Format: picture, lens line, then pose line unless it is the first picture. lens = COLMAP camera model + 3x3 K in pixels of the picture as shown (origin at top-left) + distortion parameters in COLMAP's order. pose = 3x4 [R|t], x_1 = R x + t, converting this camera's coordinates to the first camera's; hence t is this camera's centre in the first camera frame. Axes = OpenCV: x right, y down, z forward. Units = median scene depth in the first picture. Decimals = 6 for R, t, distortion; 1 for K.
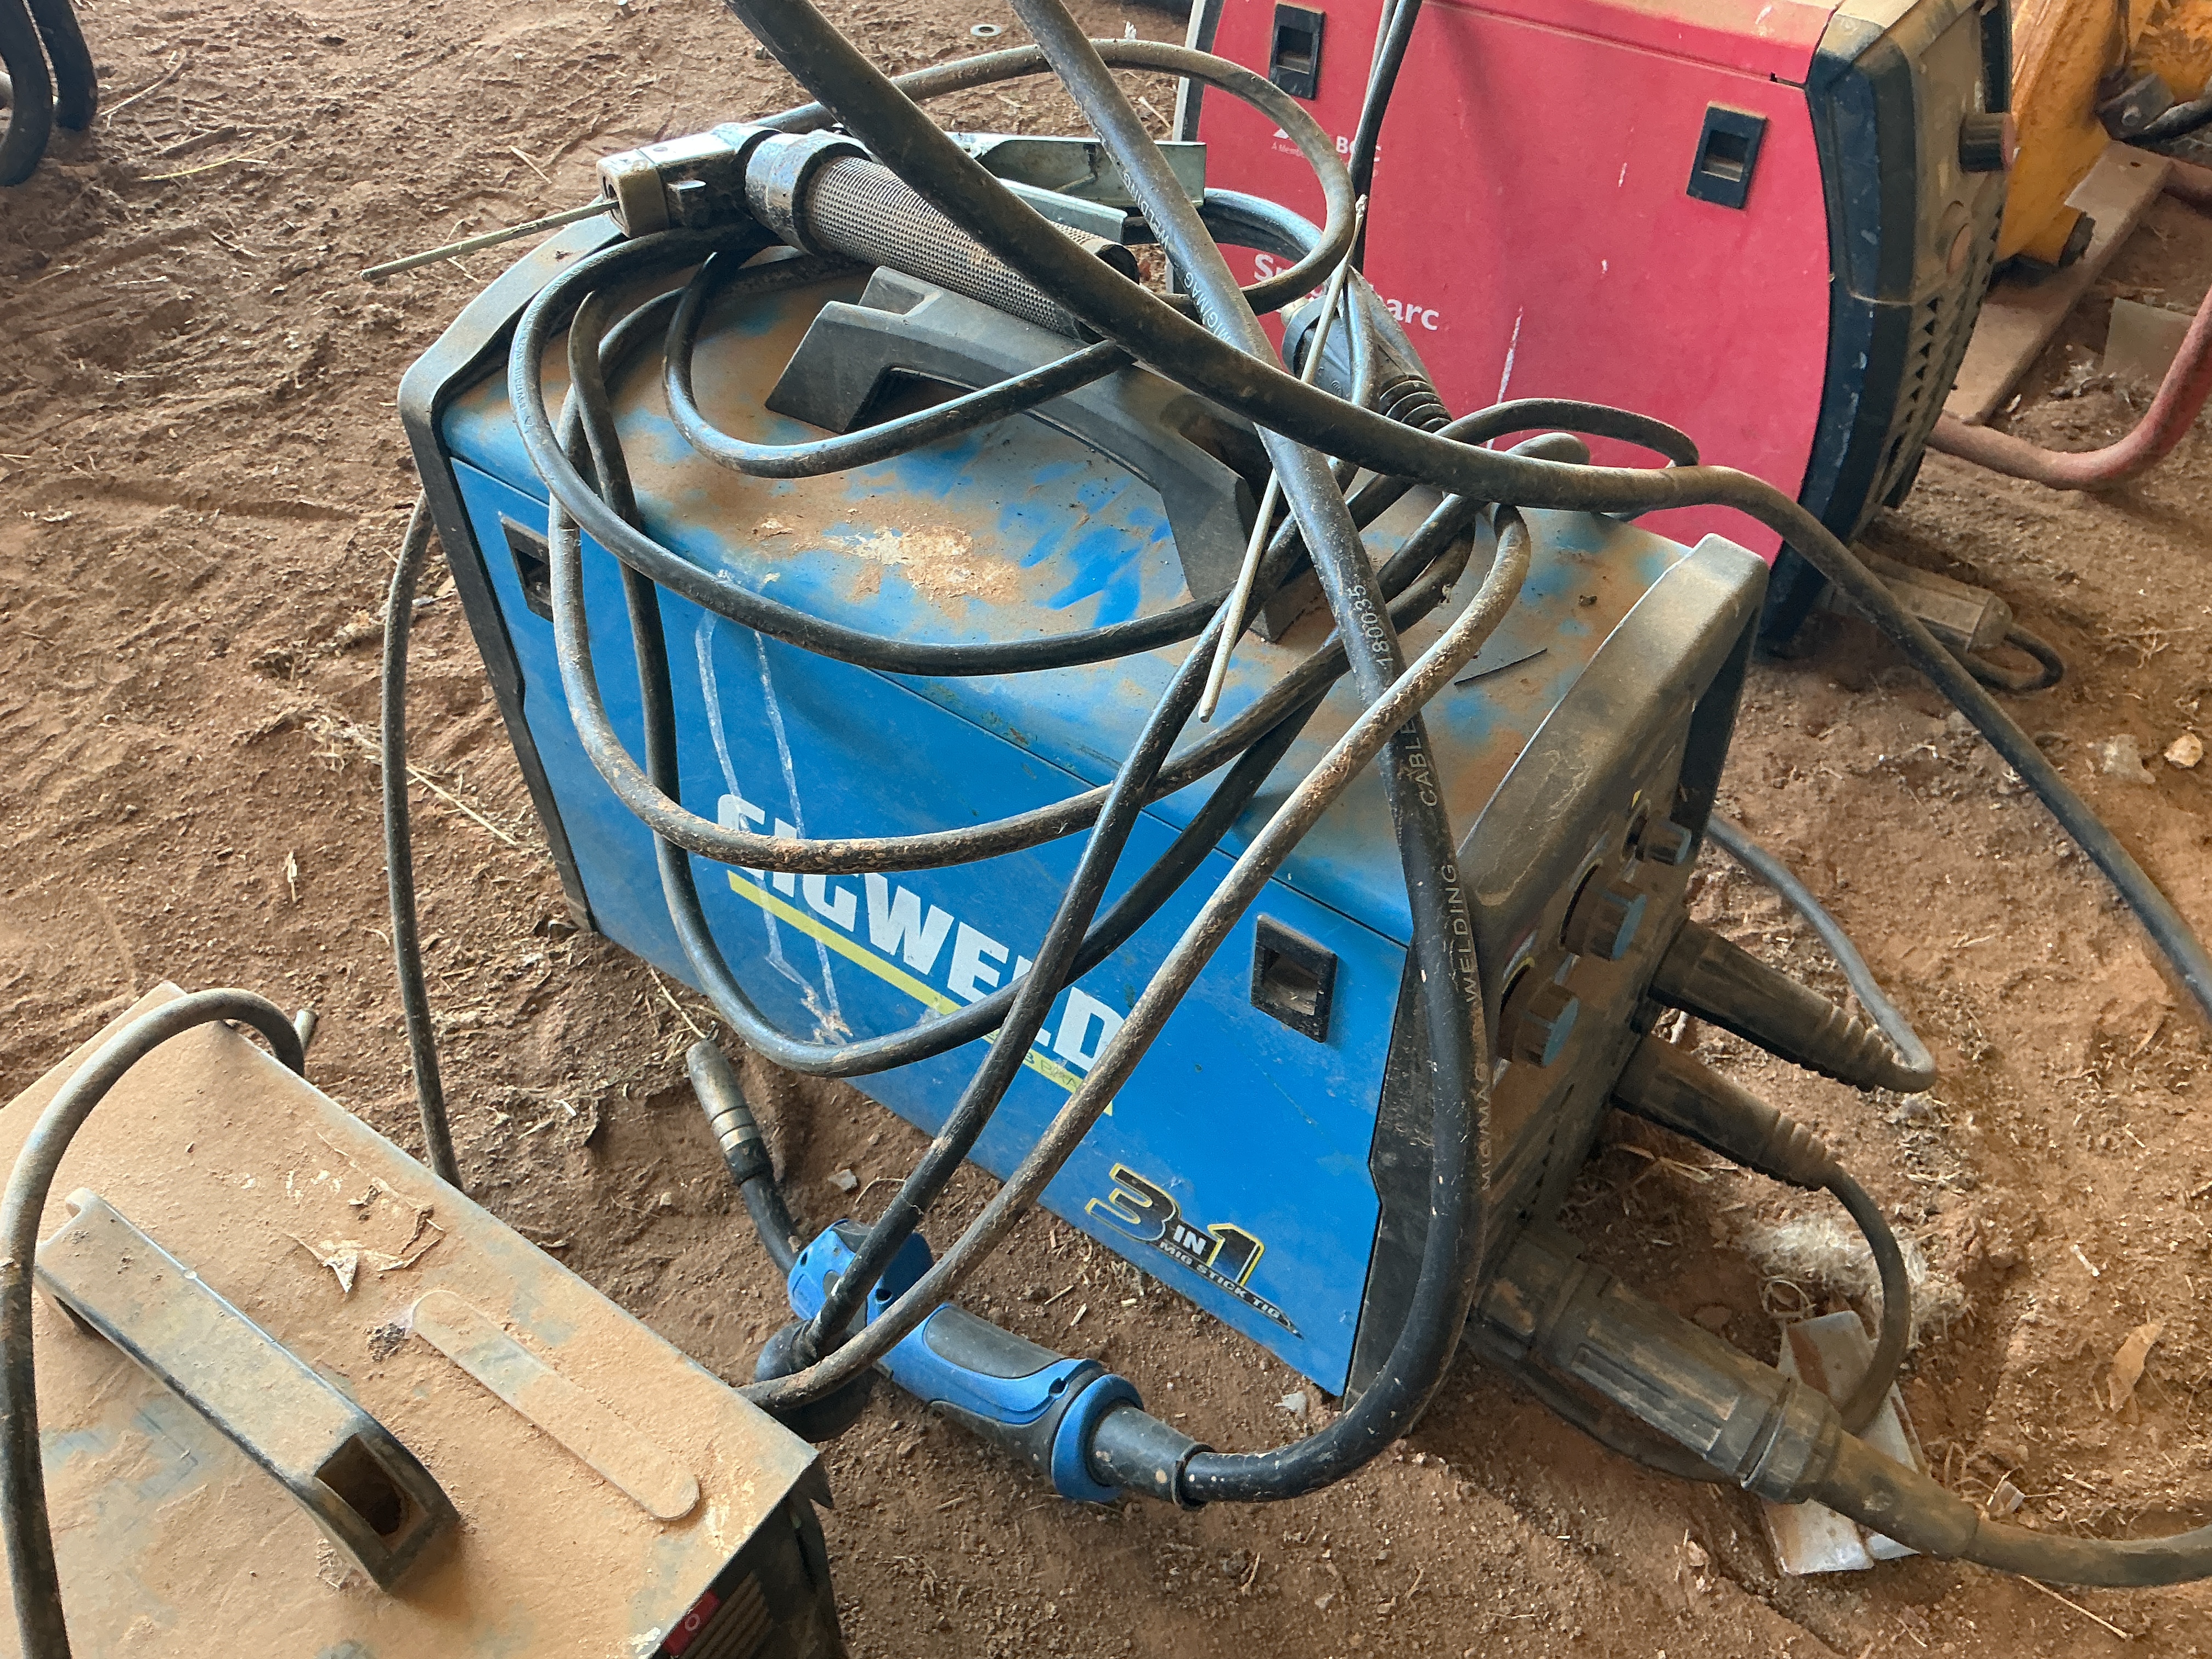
lens RADIAL K [[1848.9, 0, 1104.7], [0, 1848.9, 821.6], [0, 0, 1]] dist [0.106618, -0.228454]
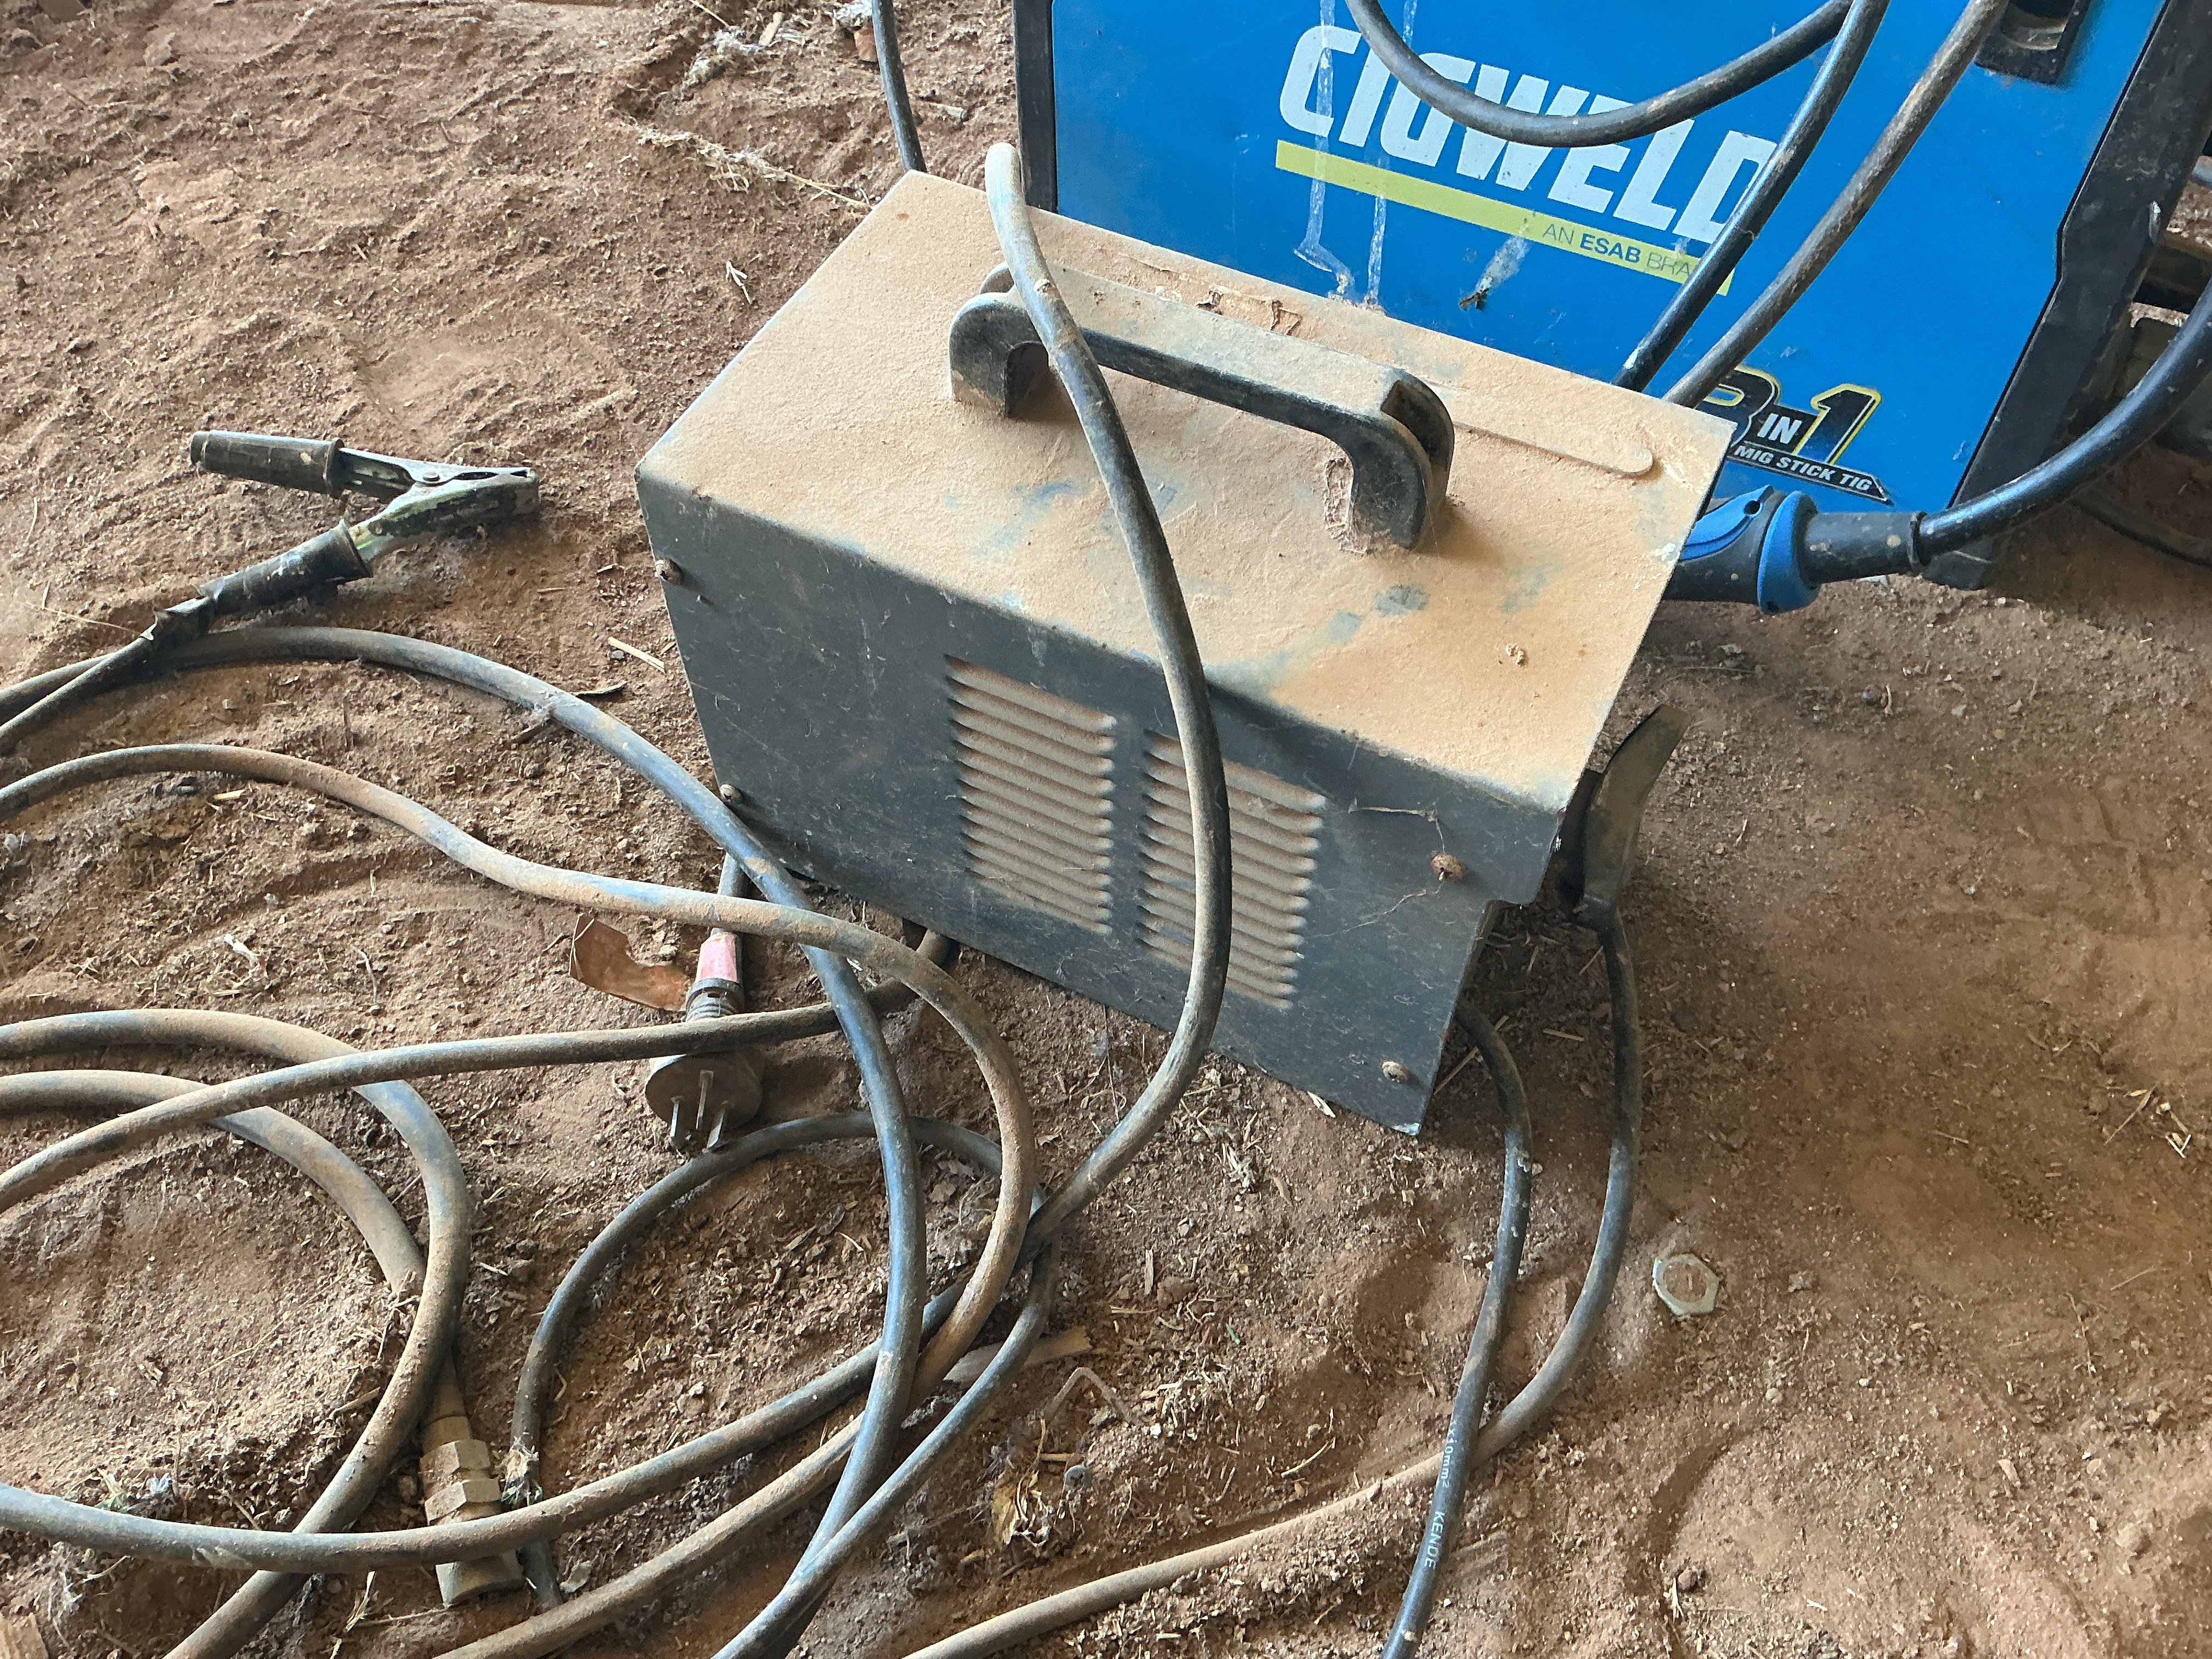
lens RADIAL K [[1848.9, 0, 1101.5], [0, 1848.9, 831.4], [0, 0, 1]] dist [0.106618, -0.228454]
pose [[0.989129, -0.118562, 0.086989, -0.357512], [0.109530, 0.988721, 0.102146, 0.235019], [-0.098118, -0.091508, 0.990959, -0.034687]]
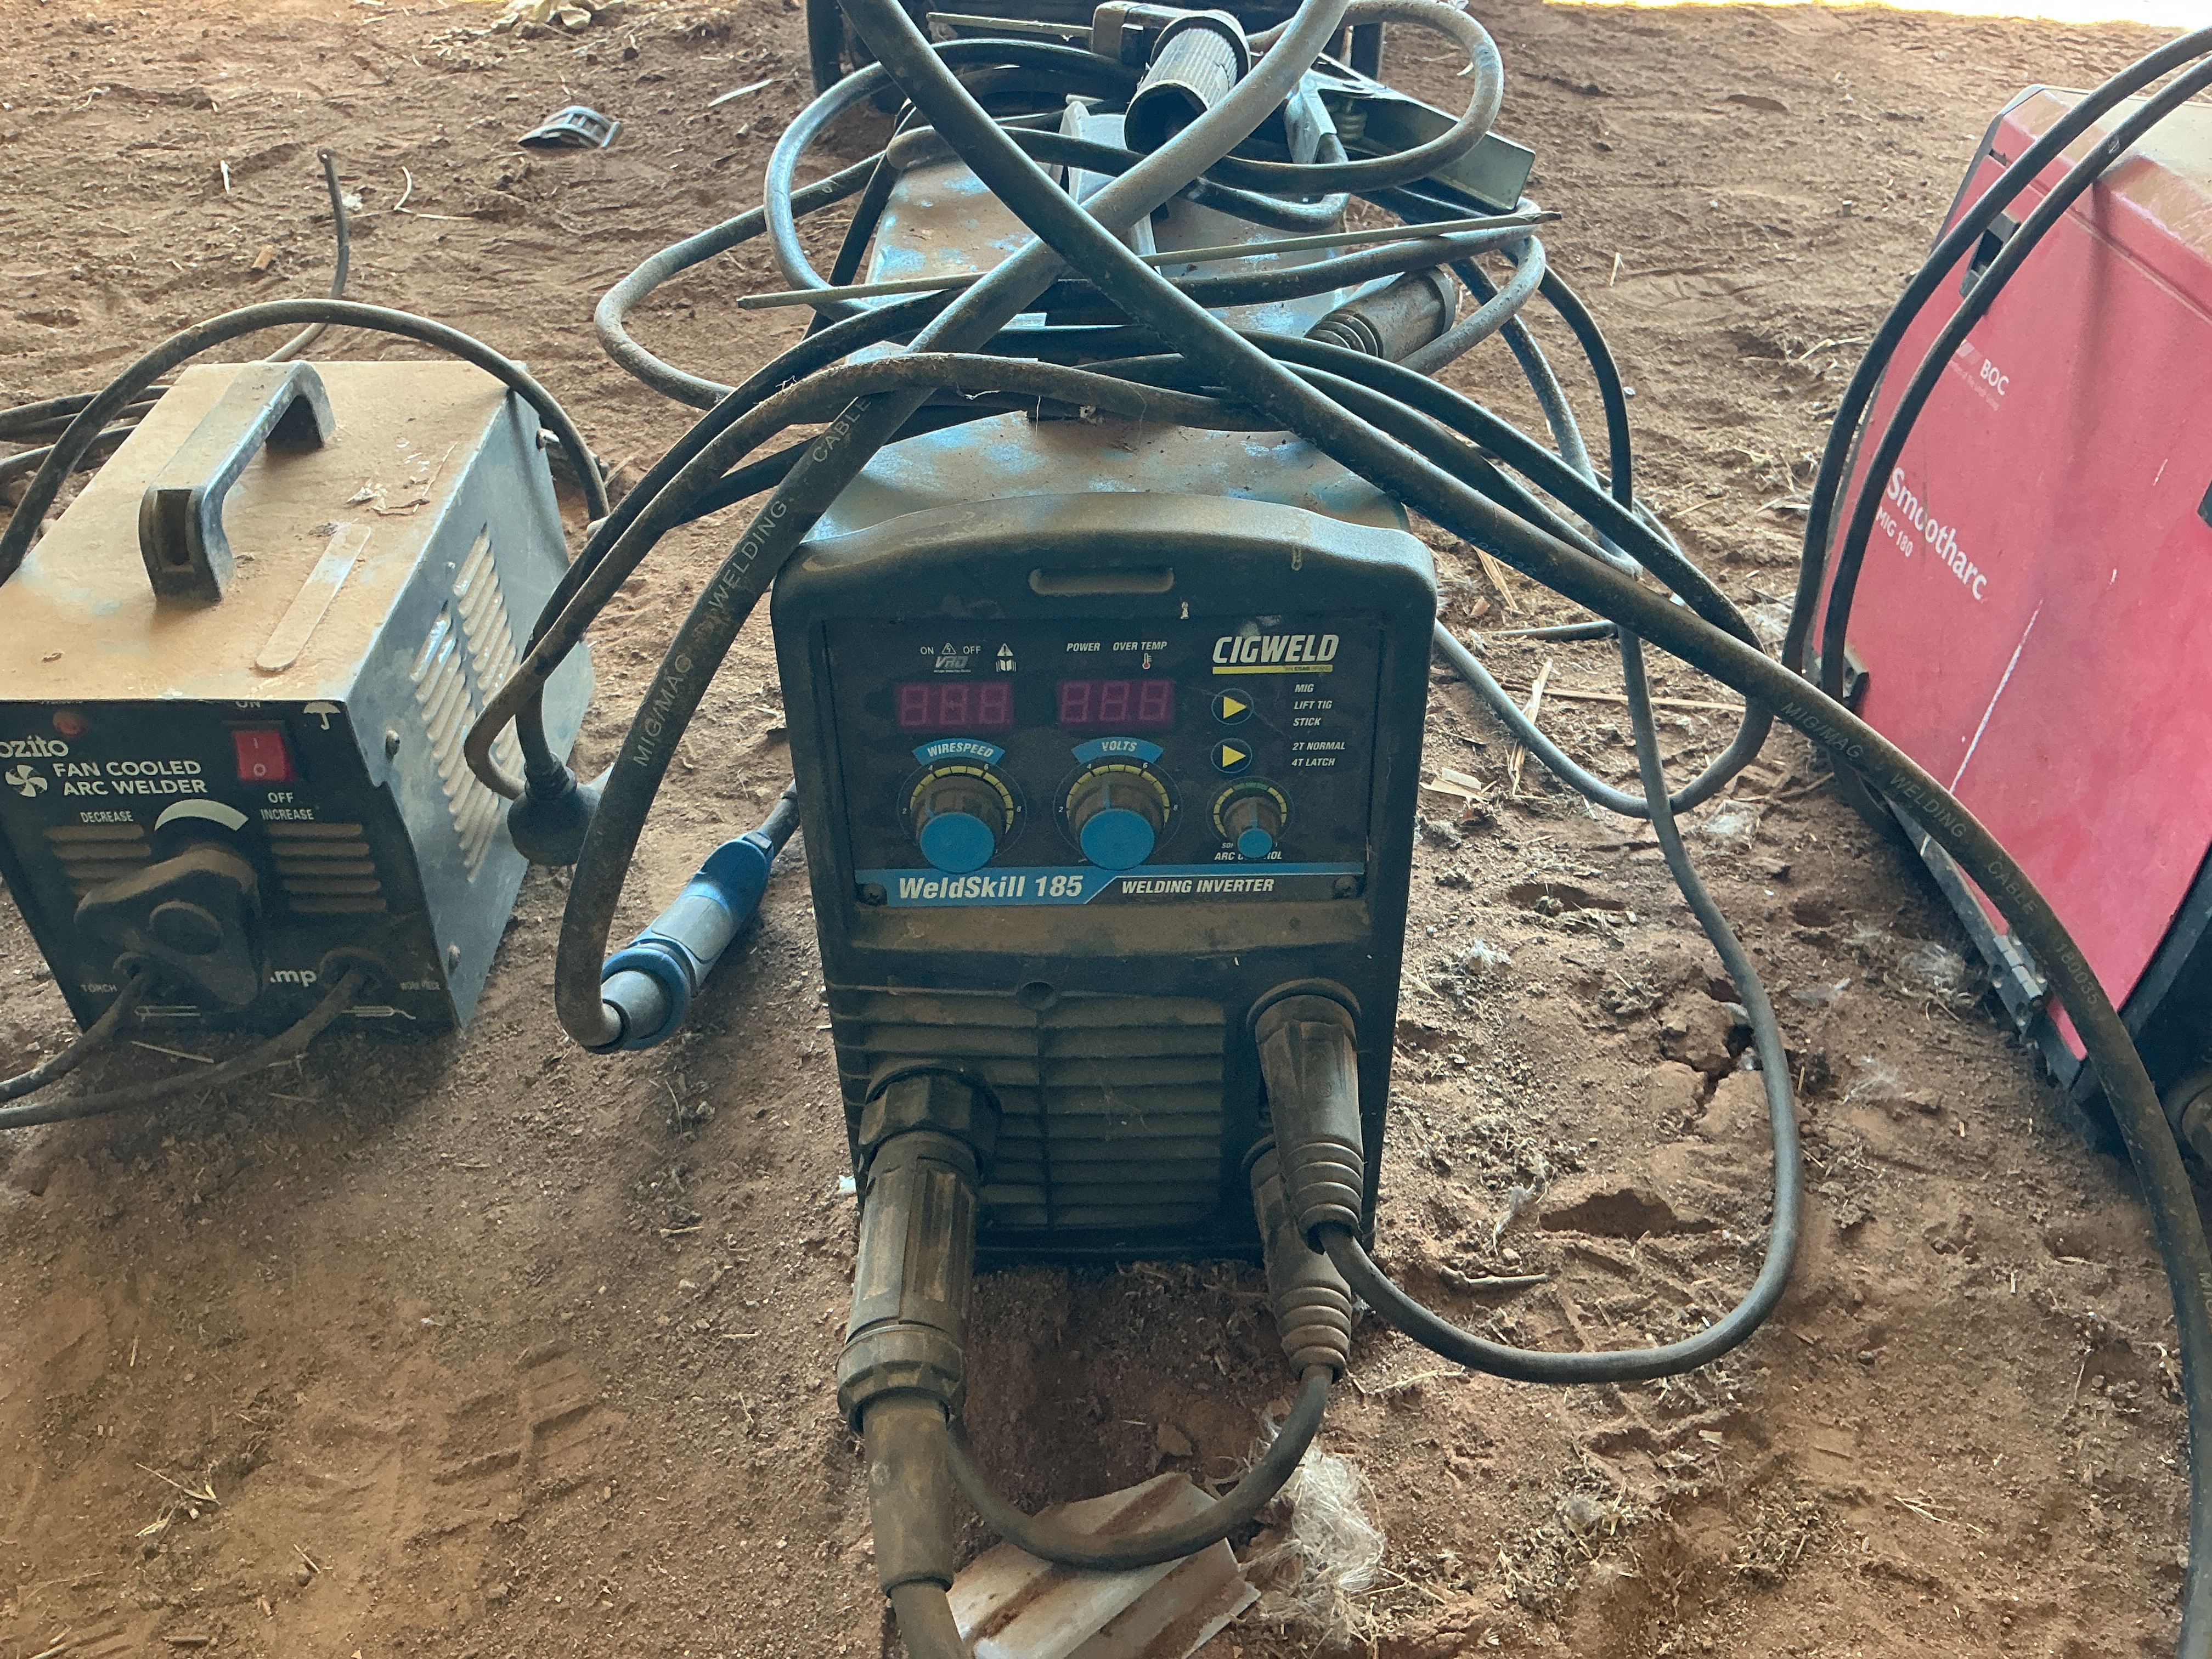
lens RADIAL K [[1848.9, 0, 1102.2], [0, 1848.9, 824.4], [0, 0, 1]] dist [0.106618, -0.228454]
pose [[0.574669, 0.507898, -0.641713, 0.589916], [-0.600464, 0.794450, 0.091055, -0.021942], [0.556056, 0.332999, 0.761521, 0.174818]]
